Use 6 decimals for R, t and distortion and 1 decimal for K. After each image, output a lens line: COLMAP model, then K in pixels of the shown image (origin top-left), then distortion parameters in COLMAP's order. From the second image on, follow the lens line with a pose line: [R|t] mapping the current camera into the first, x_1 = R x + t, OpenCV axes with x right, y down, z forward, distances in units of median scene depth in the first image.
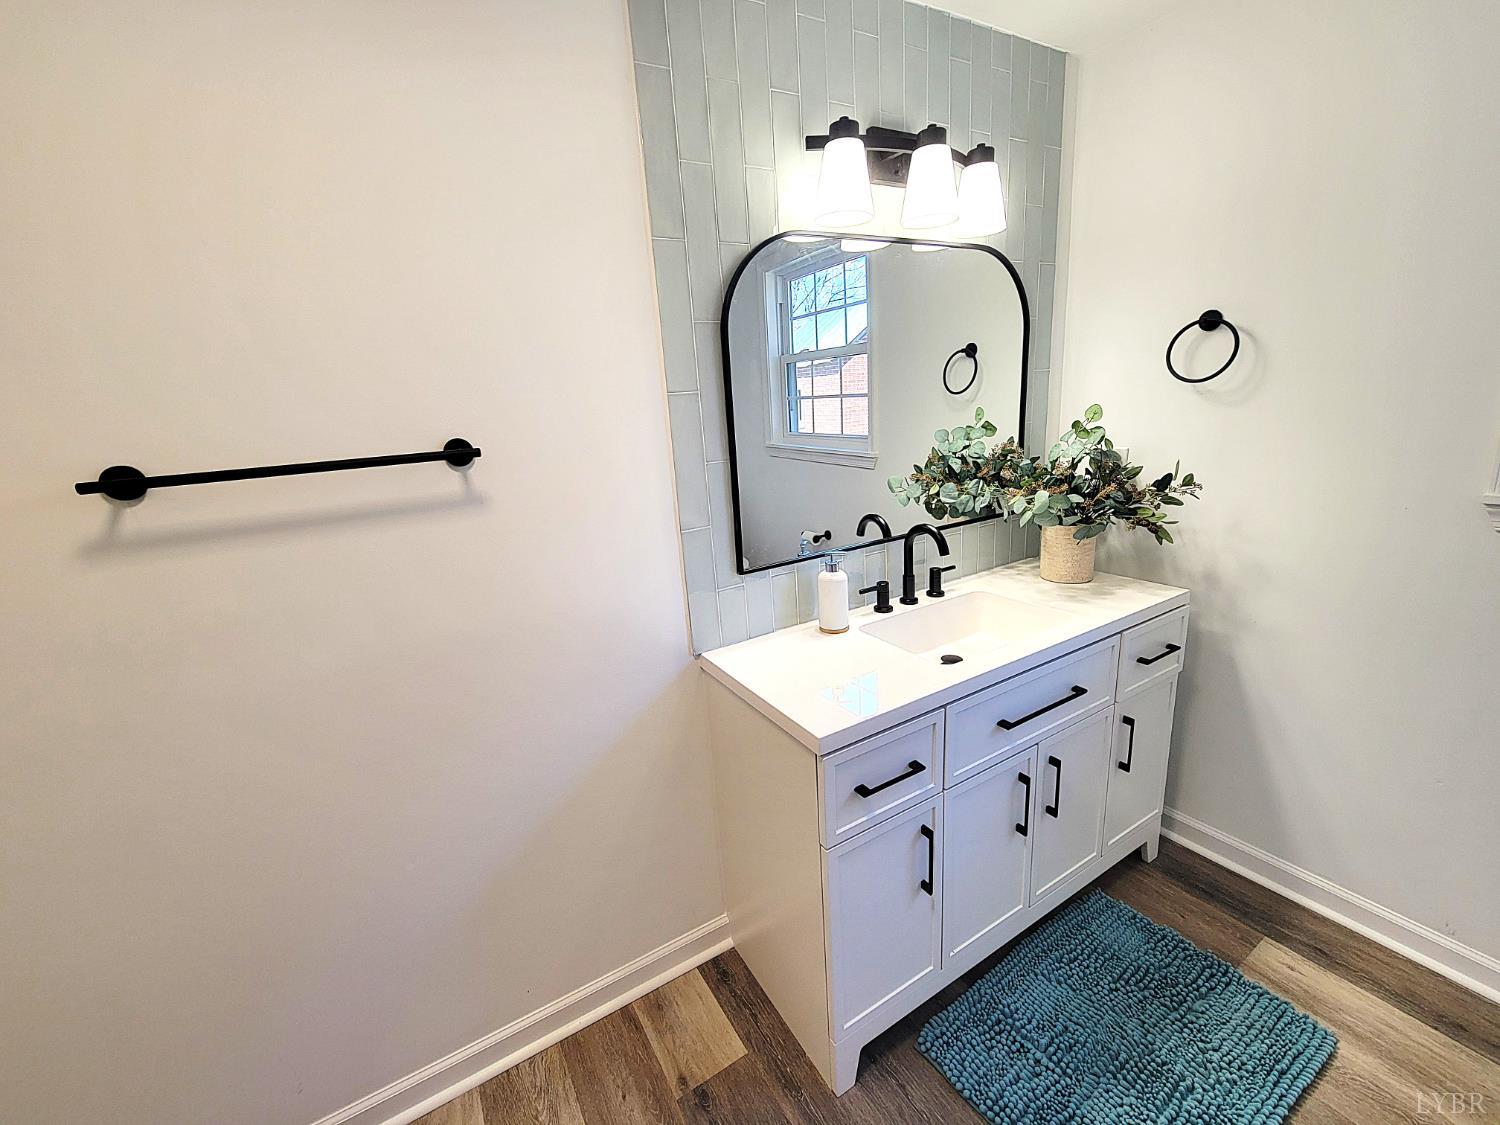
lens RADIAL K [[607.2, 0, 748.2], [0, 607.2, 564.1], [0, 0, 1]] dist [0.000766, -0.000380]
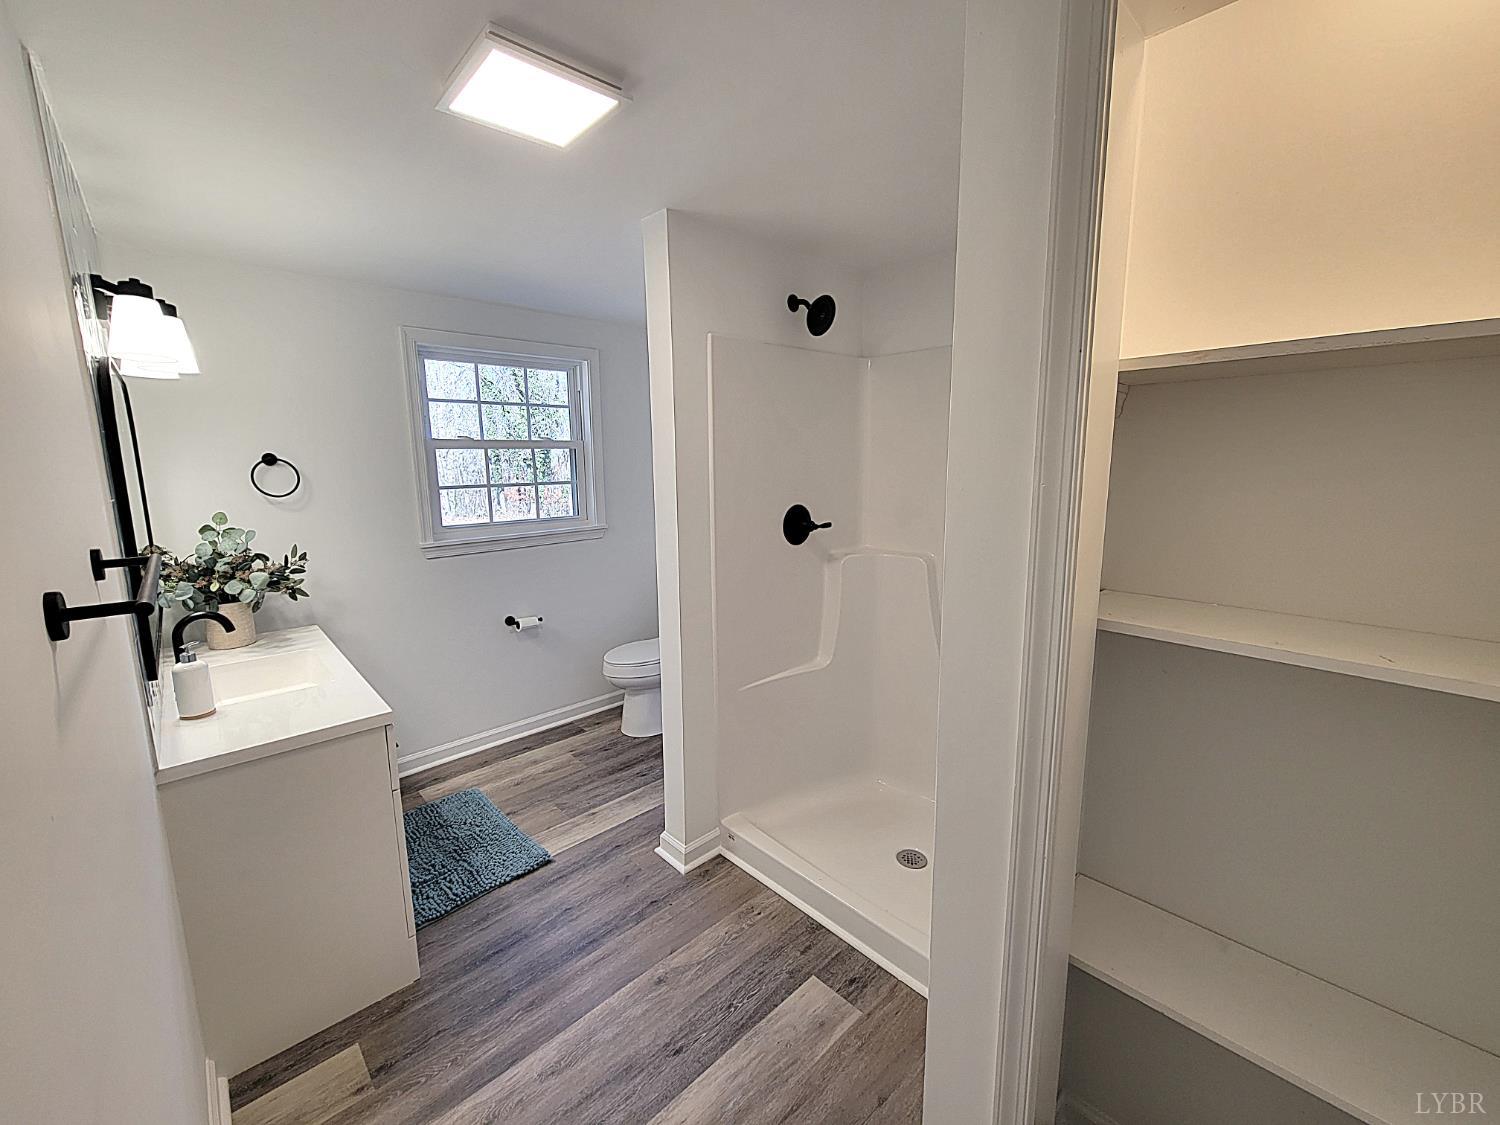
lens RADIAL K [[607.2, 0, 748.2], [0, 607.2, 564.1], [0, 0, 1]] dist [0.000766, -0.000380]
pose [[-0.219584, -0.091851, 0.971260, -1.240387], [0.255663, 0.955348, 0.148147, -0.069092], [-0.941499, 0.280846, -0.186296, 0.242398]]
